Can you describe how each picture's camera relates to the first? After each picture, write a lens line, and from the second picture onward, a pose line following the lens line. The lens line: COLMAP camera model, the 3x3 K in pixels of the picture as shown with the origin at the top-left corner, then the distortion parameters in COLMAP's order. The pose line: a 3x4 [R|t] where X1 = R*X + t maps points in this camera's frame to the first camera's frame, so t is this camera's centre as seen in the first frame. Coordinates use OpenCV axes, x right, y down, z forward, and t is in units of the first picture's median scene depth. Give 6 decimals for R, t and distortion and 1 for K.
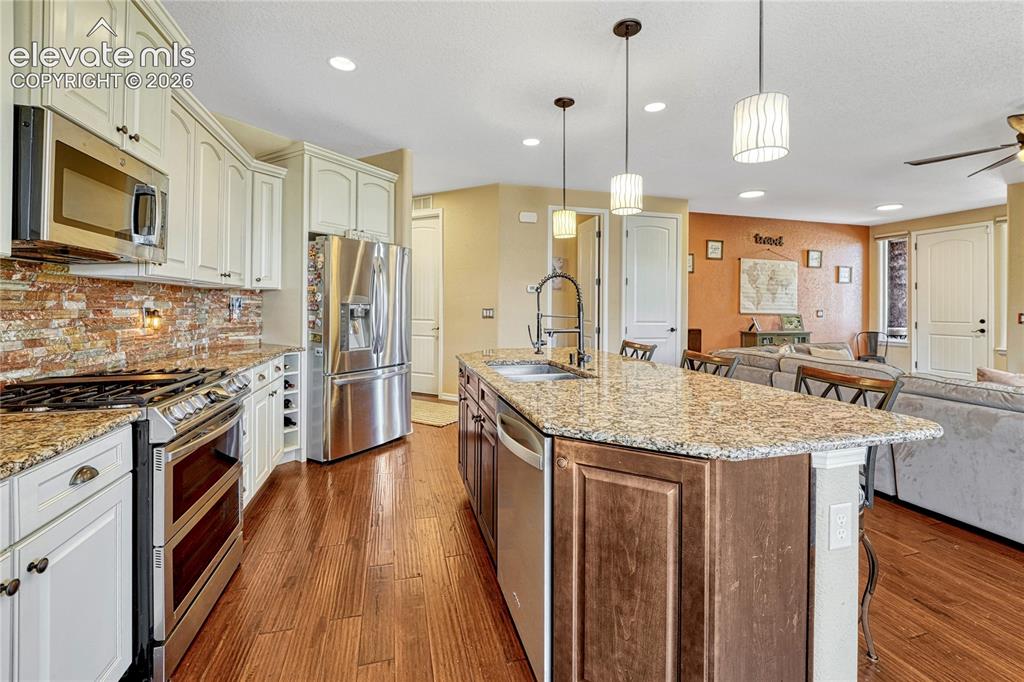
lens RADIAL K [[441.3, 0, 516.2], [0, 441.3, 305.5], [0, 0, 1]] dist [-0.010135, 0.000671]
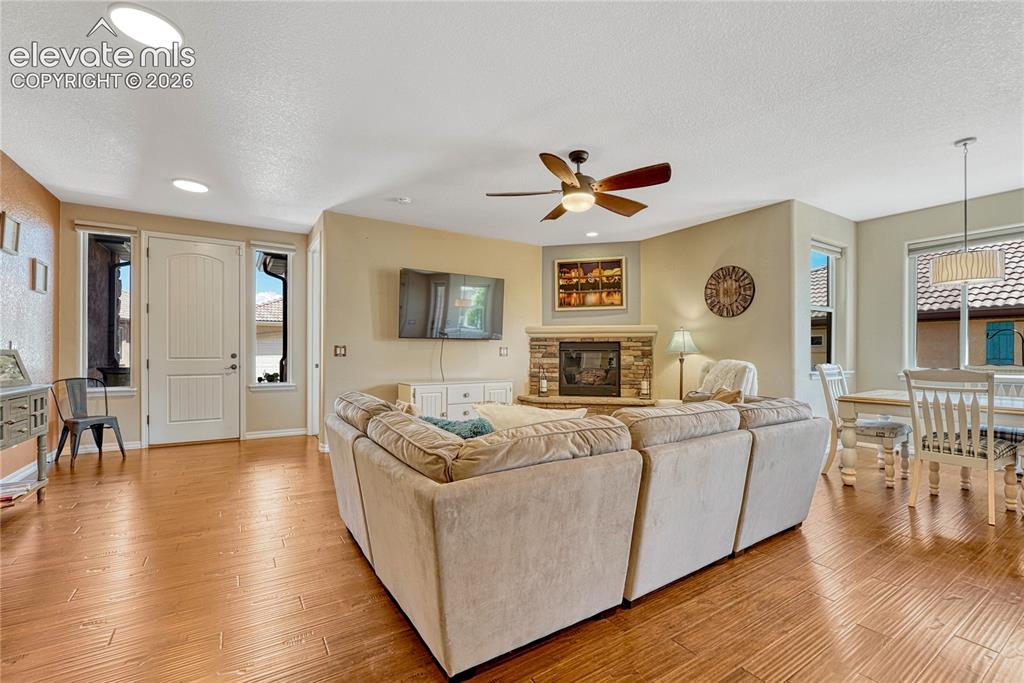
lens RADIAL K [[440.0, 0, 510.1], [0, 440.0, 351.6], [0, 0, 1]] dist [-0.010377, 0.000326]
pose [[-0.294063, -0.007332, 0.955758, 0.067183], [-0.008130, 0.999954, 0.005170, 0.016270], [-0.955752, -0.006250, -0.294109, 0.650280]]
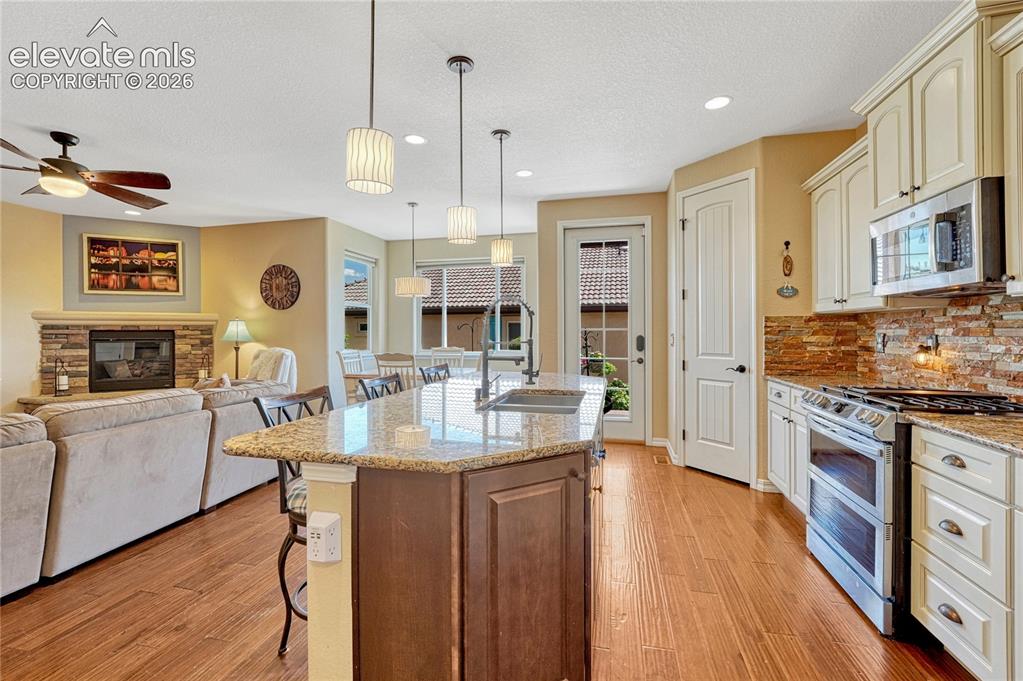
lens RADIAL K [[443.8, 0, 507.9], [0, 443.8, 332.5], [0, 0, 1]] dist [-0.007891, 0.000433]
pose [[-0.876061, -0.004103, 0.482183, -0.117367], [-0.004880, 0.999988, -0.000359, 0.001396], [-0.482176, -0.002668, -0.876070, 0.613257]]
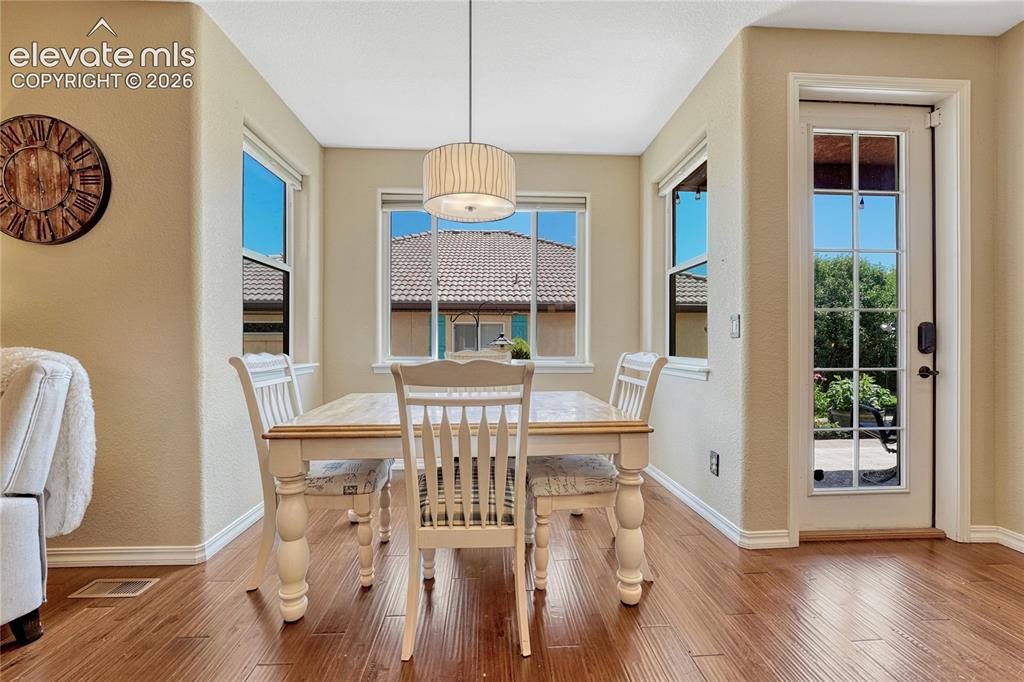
lens RADIAL K [[424.1, 0, 511.5], [0, 424.1, 345.4], [0, 0, 1]] dist [-0.009560, 0.000544]
pose [[-0.977862, -0.008886, 0.209064, 0.286401], [-0.008826, 0.999960, 0.001221, 0.025279], [-0.209067, -0.000651, -0.977901, 0.303976]]
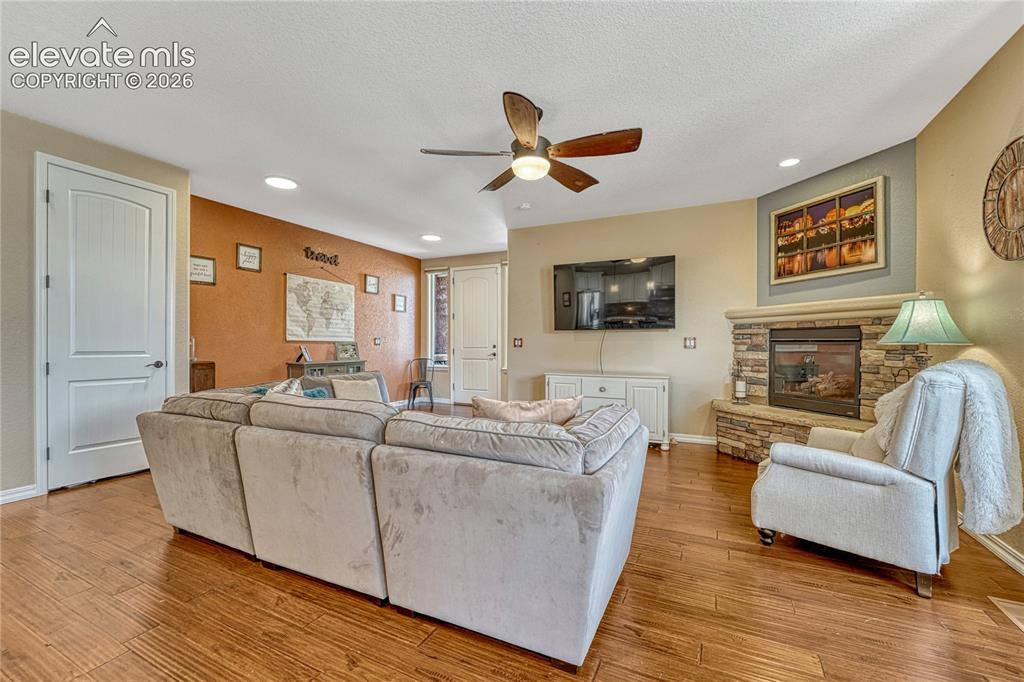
lens RADIAL K [[424.1, 0, 511.5], [0, 424.1, 345.4], [0, 0, 1]] dist [-0.009560, 0.000544]
pose [[0.663513, -0.009642, 0.748103, 0.199503], [0.000286, 0.999920, 0.012634, 0.016254], [-0.748165, -0.008169, 0.663462, 0.167356]]
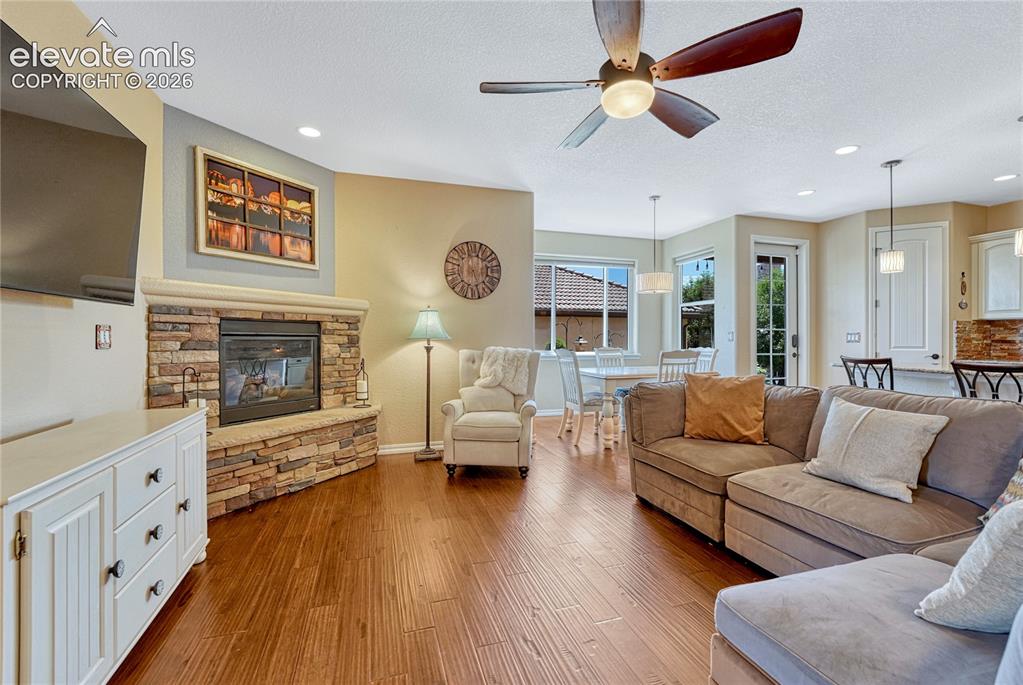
lens RADIAL K [[441.6, 0, 513.9], [0, 441.6, 339.6], [0, 0, 1]] dist [-0.006557, -0.000146]
pose [[-0.999103, -0.008719, -0.041442, 0.616067], [-0.008593, 0.999958, -0.003217, 0.021393], [0.041468, -0.002858, -0.999136, 0.742713]]
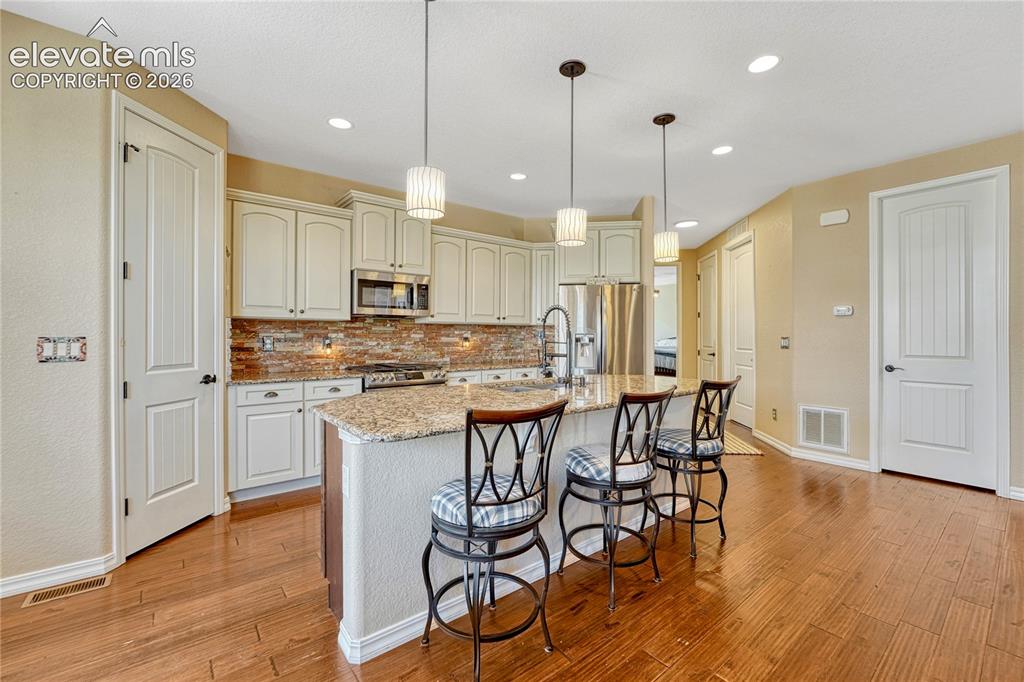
lens RADIAL K [[418.6, 0, 513.7], [0, 418.6, 336.2], [0, 0, 1]] dist [-0.013918, 0.000026]
pose [[0.393081, -0.005518, -0.919487, 0.357287], [0.004895, 0.999980, -0.003908, 0.003519], [0.919491, -0.002965, 0.393101, 0.160641]]
